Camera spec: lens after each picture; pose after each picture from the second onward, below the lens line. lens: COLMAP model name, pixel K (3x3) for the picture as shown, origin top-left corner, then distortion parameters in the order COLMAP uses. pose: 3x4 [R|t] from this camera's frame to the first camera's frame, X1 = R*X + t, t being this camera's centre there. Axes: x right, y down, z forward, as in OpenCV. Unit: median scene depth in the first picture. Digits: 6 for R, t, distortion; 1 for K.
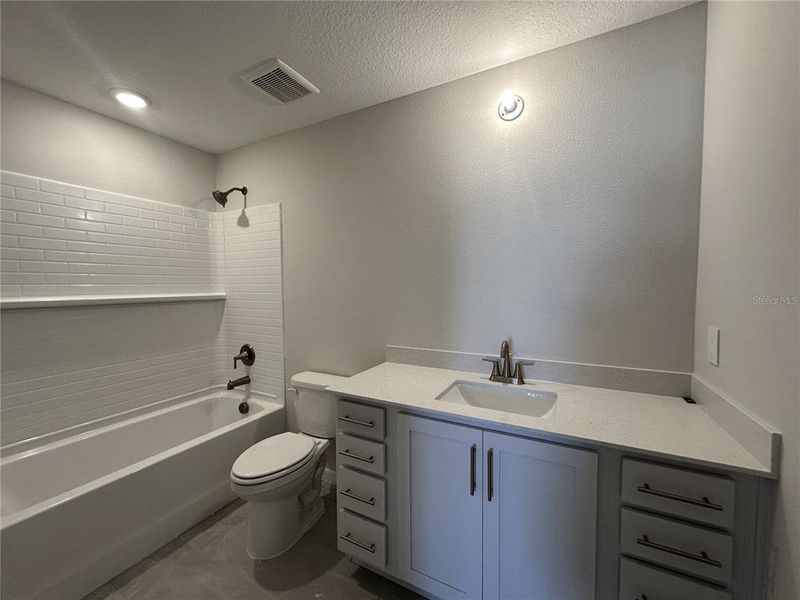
lens RADIAL K [[318.8, 0, 399.5], [0, 318.8, 300.0], [0, 0, 1]] dist [-0.003218, 0.000220]
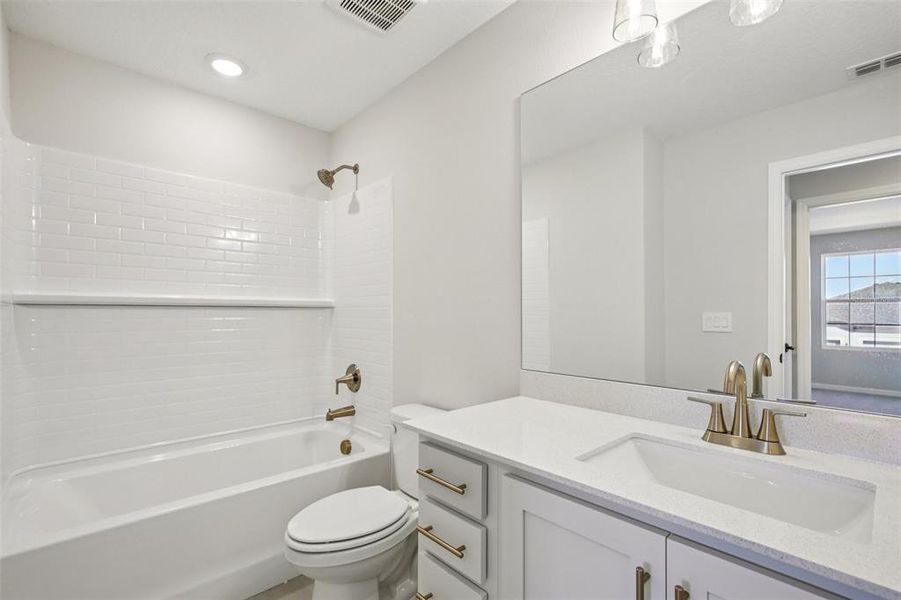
lens RADIAL K [[407.0, 0, 451.0], [0, 407.0, 314.0], [0, 0, 1]] dist [0.027992, 0.000182]
pose [[0.943189, 0.006357, -0.332195, 0.109778], [-0.020332, 0.999047, -0.038612, 0.075026], [0.331633, 0.043172, 0.942420, 0.206648]]
